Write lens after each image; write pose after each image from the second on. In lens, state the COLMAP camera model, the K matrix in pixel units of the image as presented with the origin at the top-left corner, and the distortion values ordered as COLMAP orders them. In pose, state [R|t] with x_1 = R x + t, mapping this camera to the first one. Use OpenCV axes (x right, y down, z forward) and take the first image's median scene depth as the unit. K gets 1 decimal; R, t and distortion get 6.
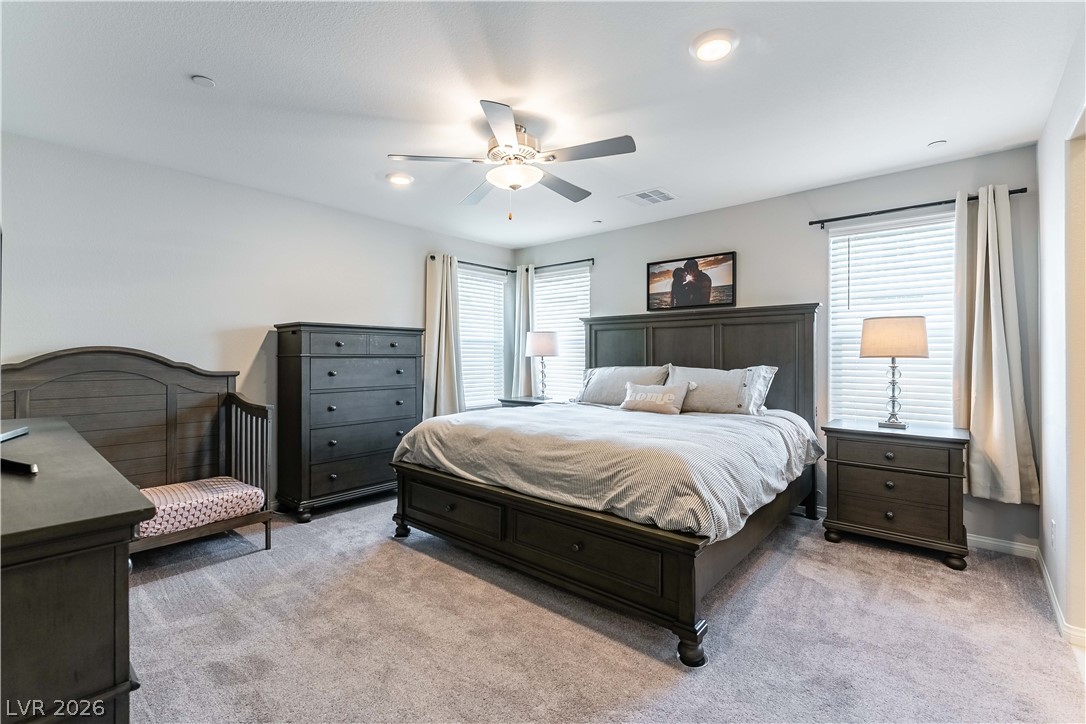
lens RADIAL K [[488.1, 0, 540.6], [0, 488.1, 355.2], [0, 0, 1]] dist [0.005308, 0.000390]
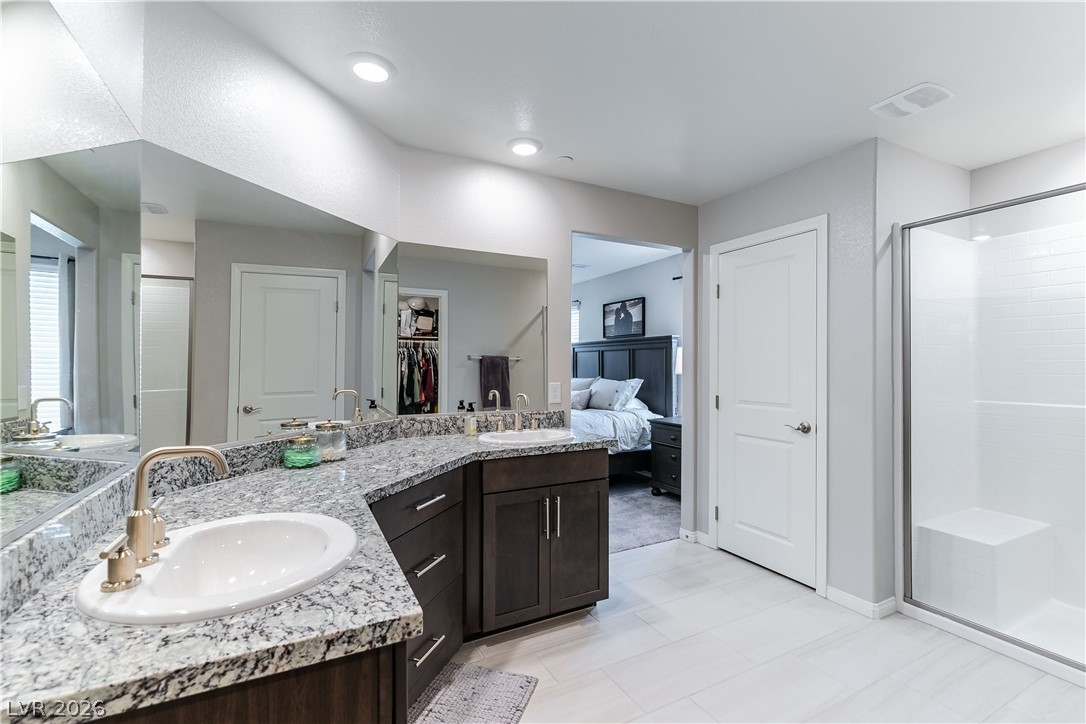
lens RADIAL K [[488.1, 0, 545.3], [0, 488.1, 364.9], [0, 0, 1]] dist [0.005308, 0.000390]
pose [[0.936753, 0.002002, -0.349986, 0.606527], [-0.002379, 0.999997, -0.000648, -0.015328], [0.349983, 0.001440, 0.936755, -0.399785]]
